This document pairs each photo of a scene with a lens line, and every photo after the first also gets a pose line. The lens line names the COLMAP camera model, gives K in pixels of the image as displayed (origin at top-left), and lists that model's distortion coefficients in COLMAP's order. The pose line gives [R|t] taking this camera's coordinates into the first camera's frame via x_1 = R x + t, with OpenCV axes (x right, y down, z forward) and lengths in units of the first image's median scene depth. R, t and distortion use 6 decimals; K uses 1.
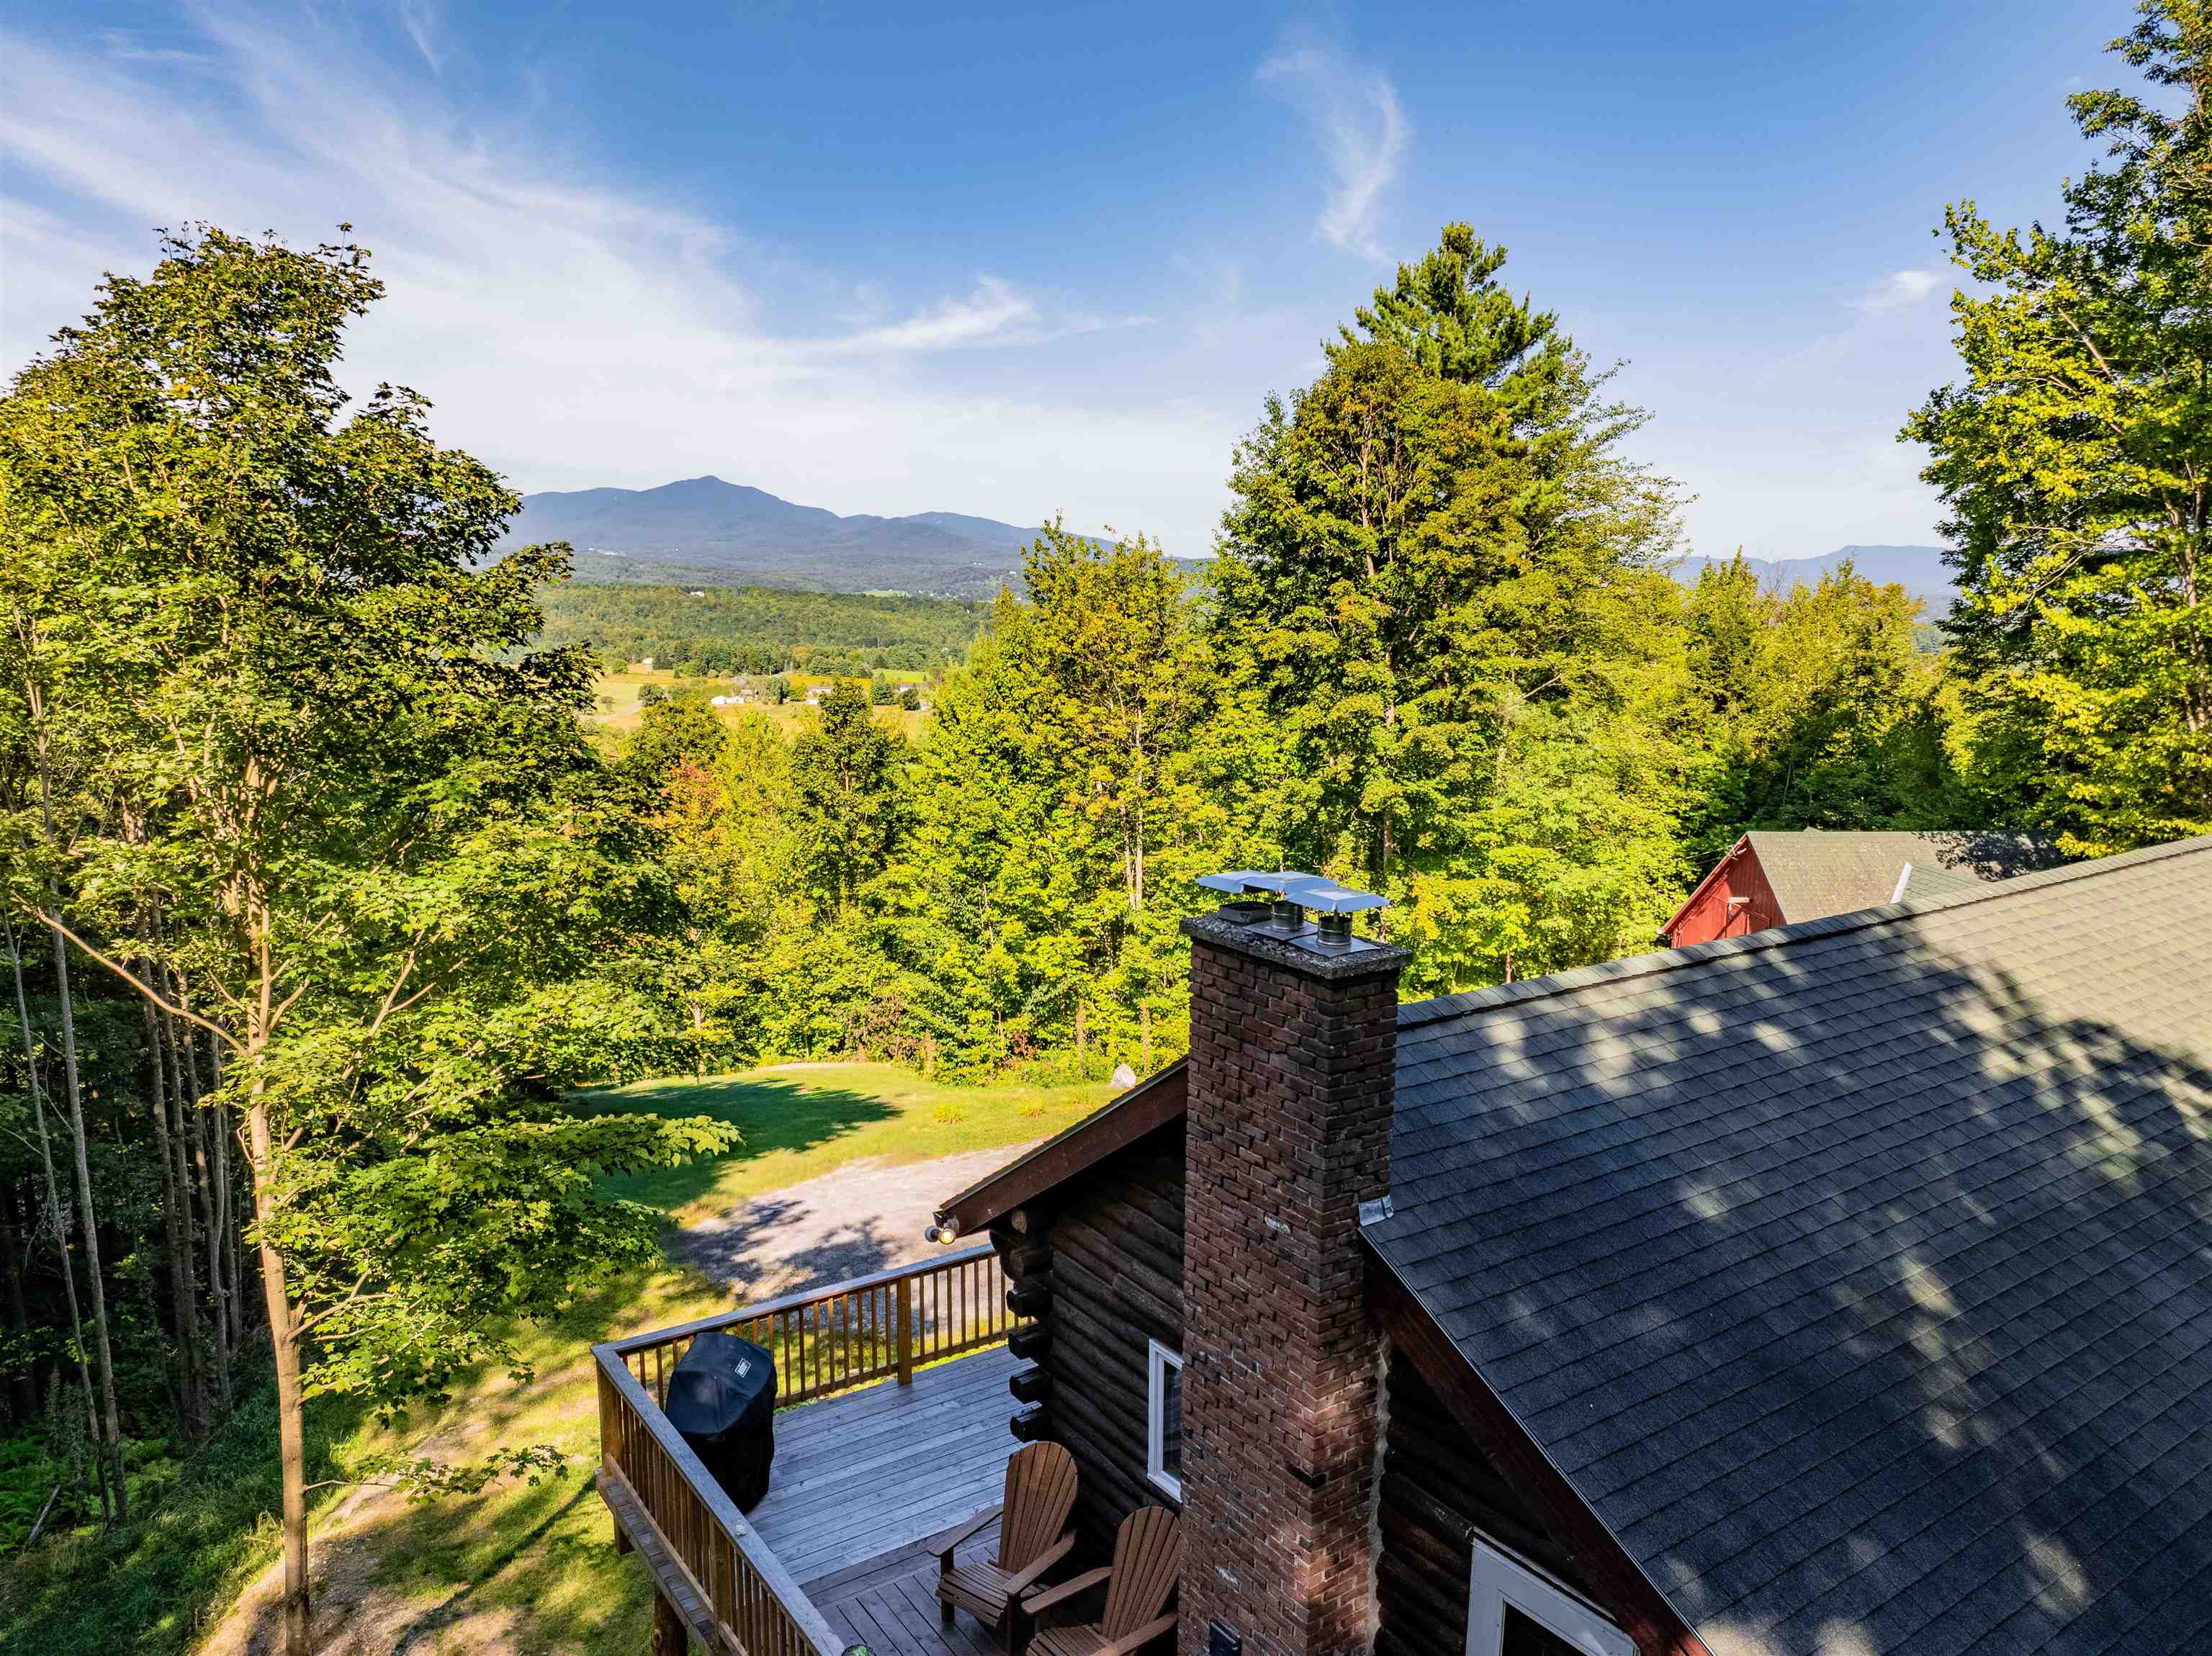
lens RADIAL K [[1564.0, 0, 1106.2], [0, 1564.0, 834.2], [0, 0, 1]] dist [-0.041165, 0.019282]
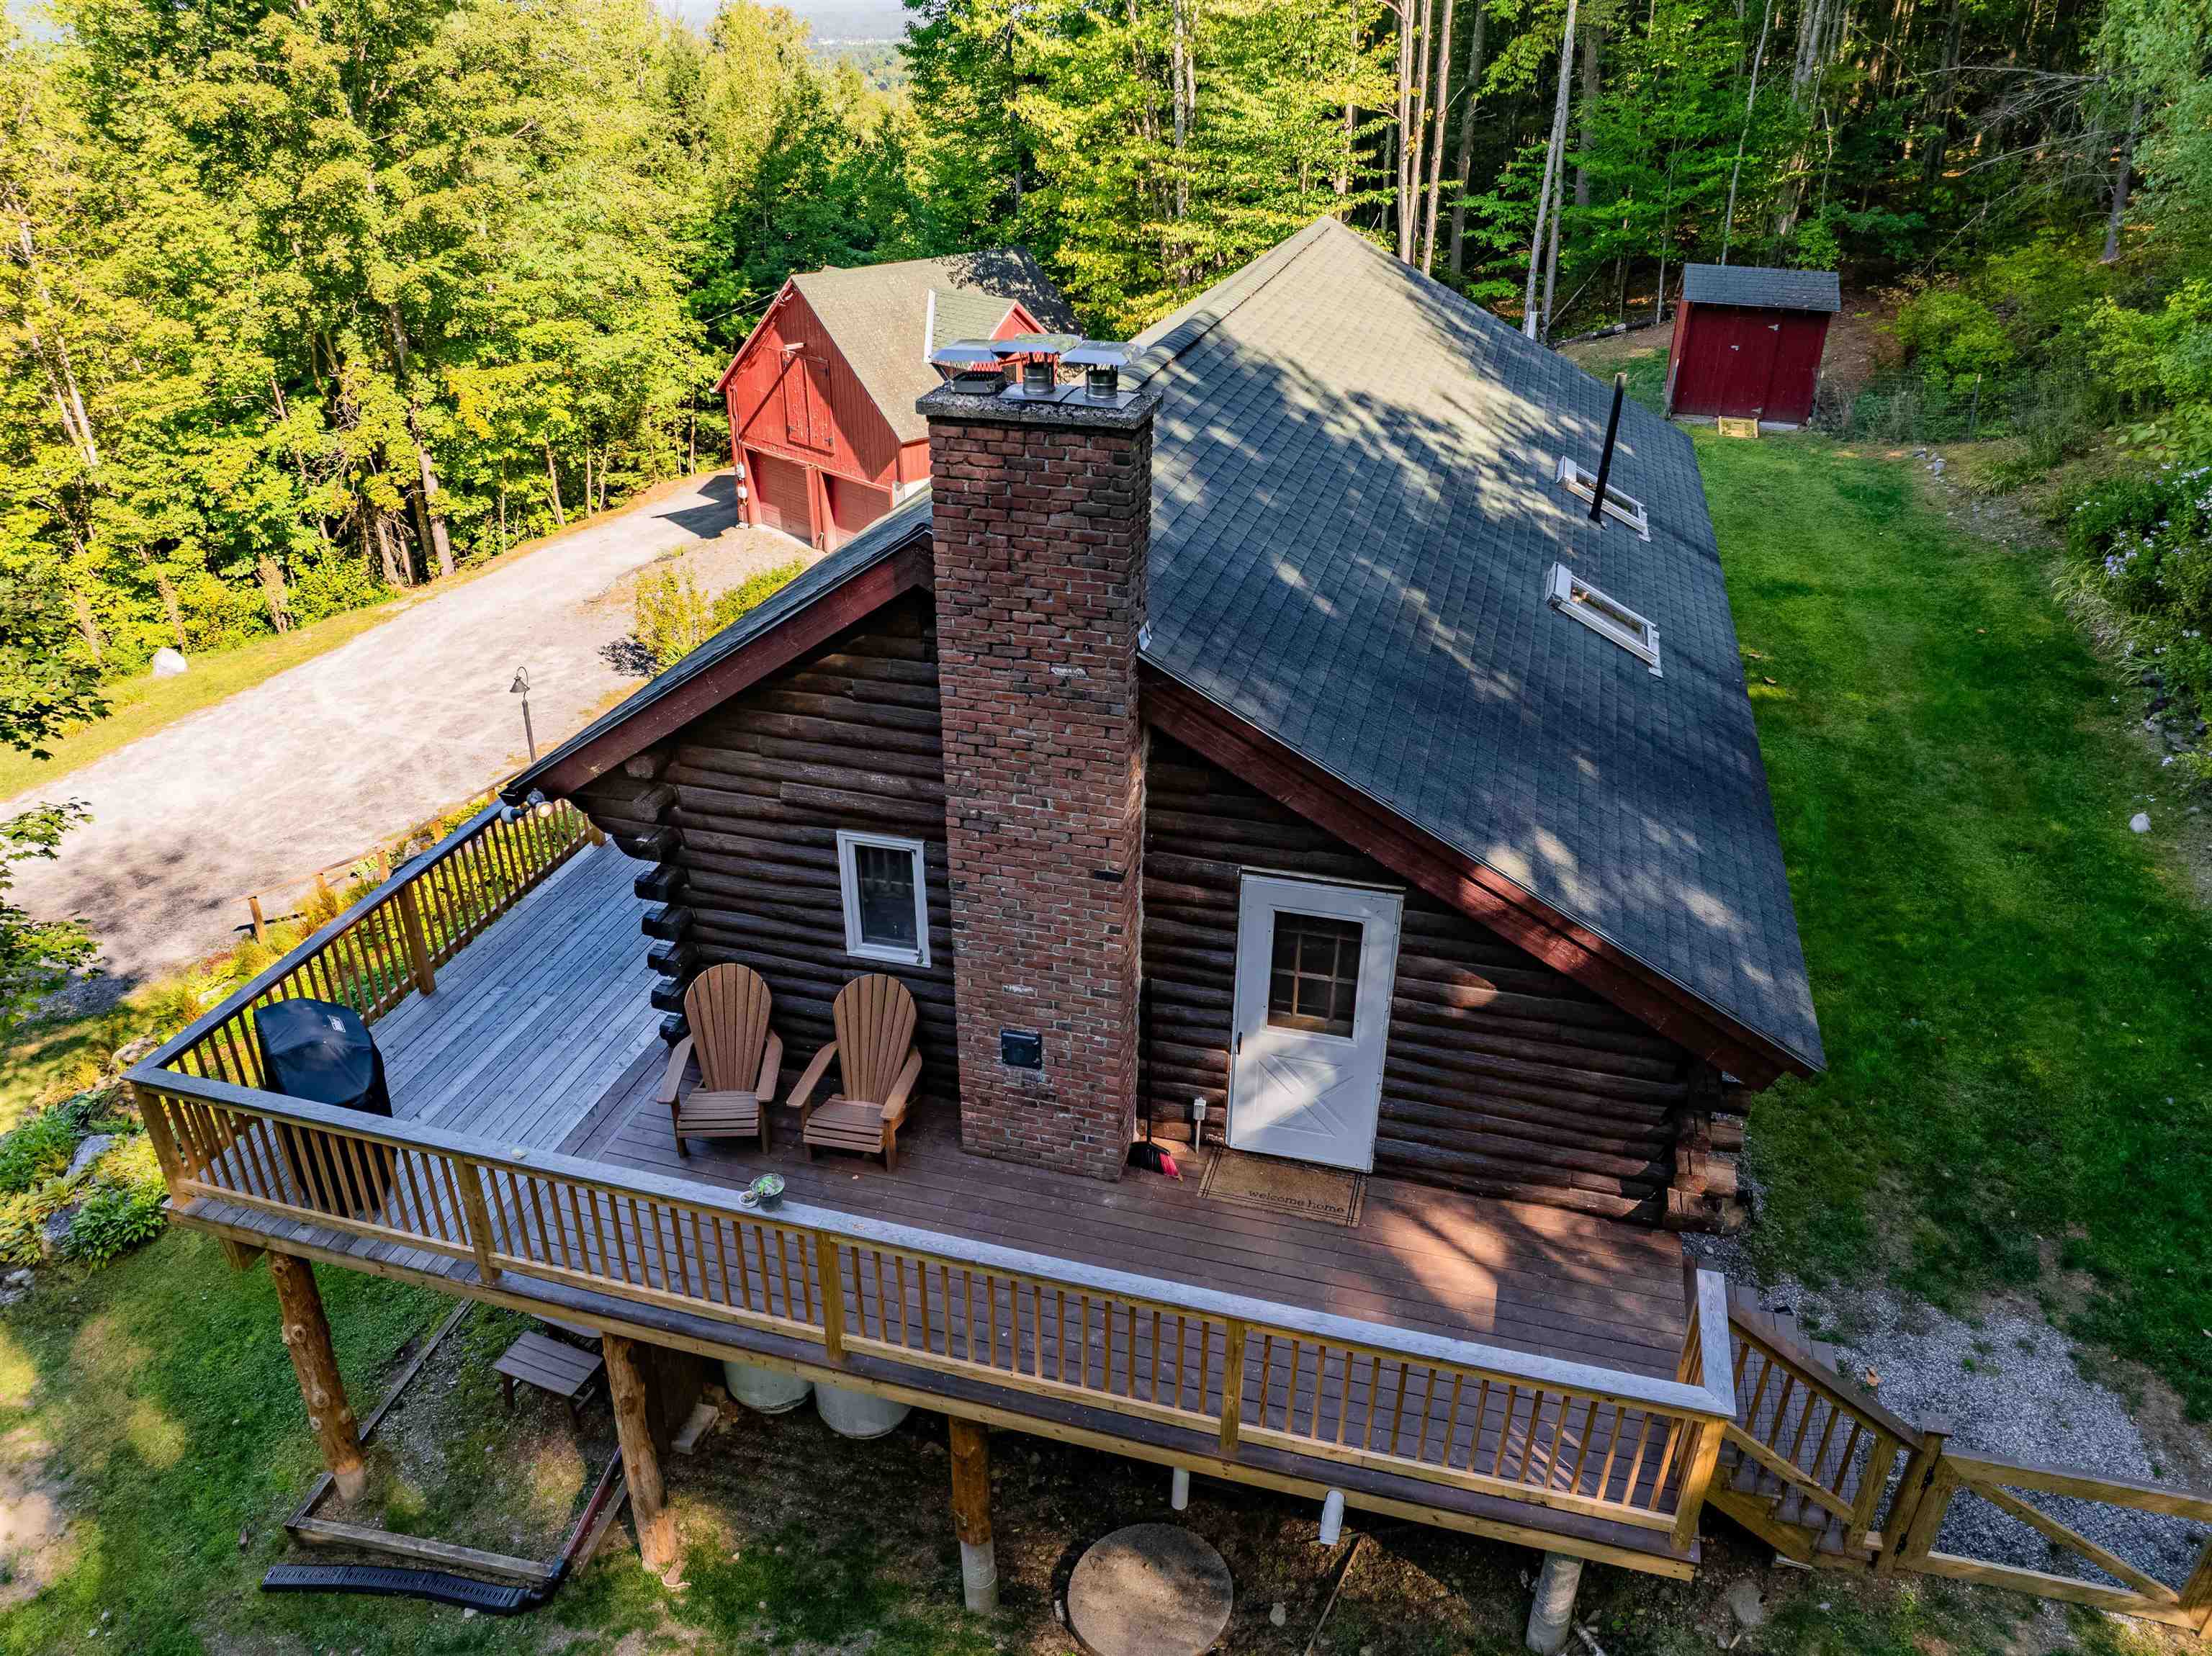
lens RADIAL K [[1564.0, 0, 1107.0], [0, 1564.0, 831.0], [0, 0, 1]] dist [-0.041165, 0.019282]
pose [[0.762704, -0.309638, 0.567809, -0.102953], [0.108539, 0.926774, 0.359596, -0.007183], [-0.637575, -0.212636, 0.740462, 0.028565]]
